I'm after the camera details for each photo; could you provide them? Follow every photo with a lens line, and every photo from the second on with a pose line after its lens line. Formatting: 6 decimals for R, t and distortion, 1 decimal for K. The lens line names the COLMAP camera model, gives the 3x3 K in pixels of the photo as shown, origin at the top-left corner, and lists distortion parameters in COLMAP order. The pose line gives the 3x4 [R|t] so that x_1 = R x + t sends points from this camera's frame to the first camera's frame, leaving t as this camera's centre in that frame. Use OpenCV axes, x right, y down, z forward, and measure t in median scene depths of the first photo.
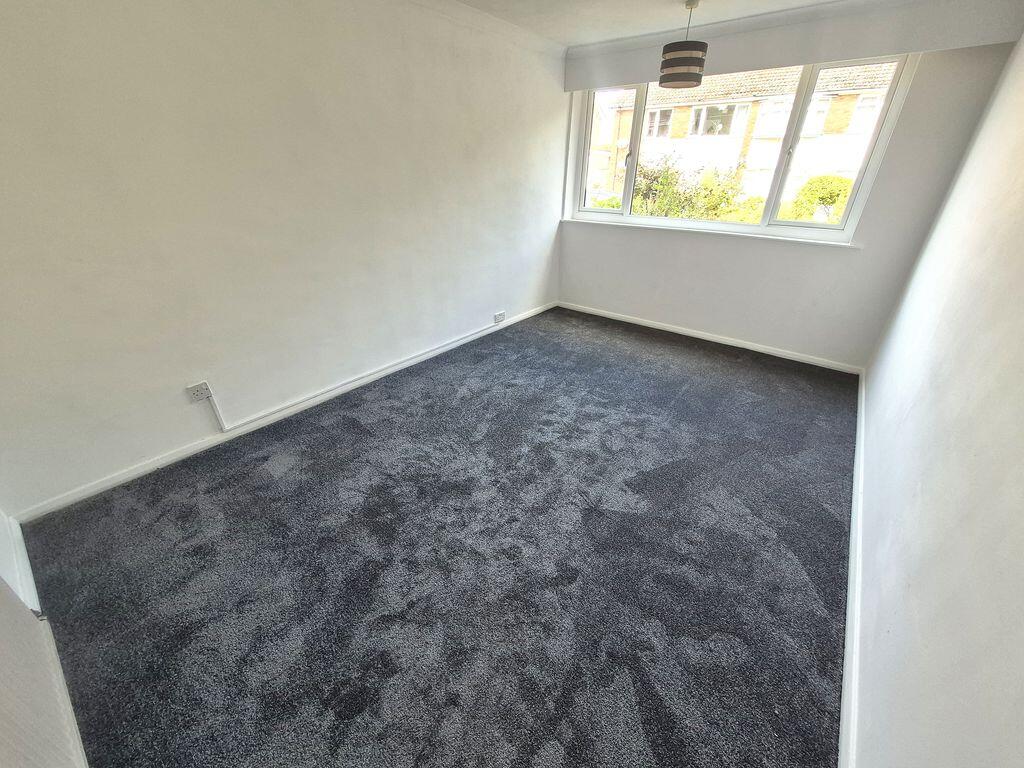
lens RADIAL K [[405.4, 0, 518.4], [0, 405.4, 383.7], [0, 0, 1]] dist [-0.000286, -0.000092]
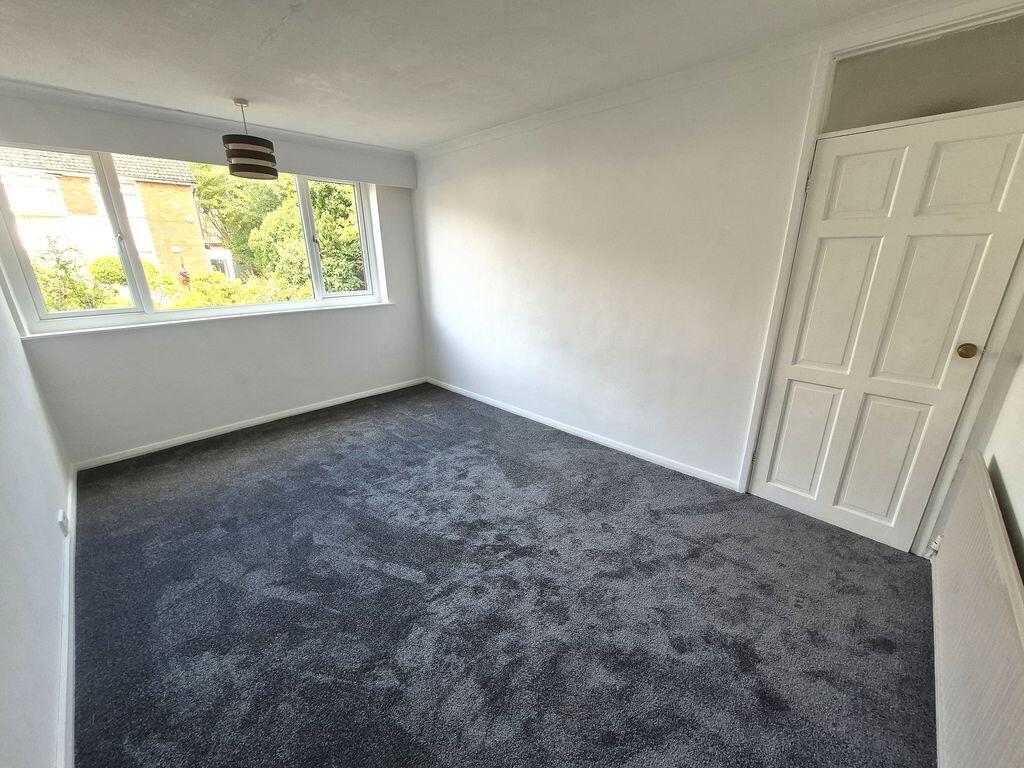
lens RADIAL K [[405.4, 0, 518.4], [0, 405.4, 383.7], [0, 0, 1]] dist [-0.000286, -0.000092]
pose [[0.105280, -0.314722, 0.943327, -0.562157], [0.466743, 0.853262, 0.232583, -0.219677], [-0.878104, 0.415805, 0.236725, 0.389289]]
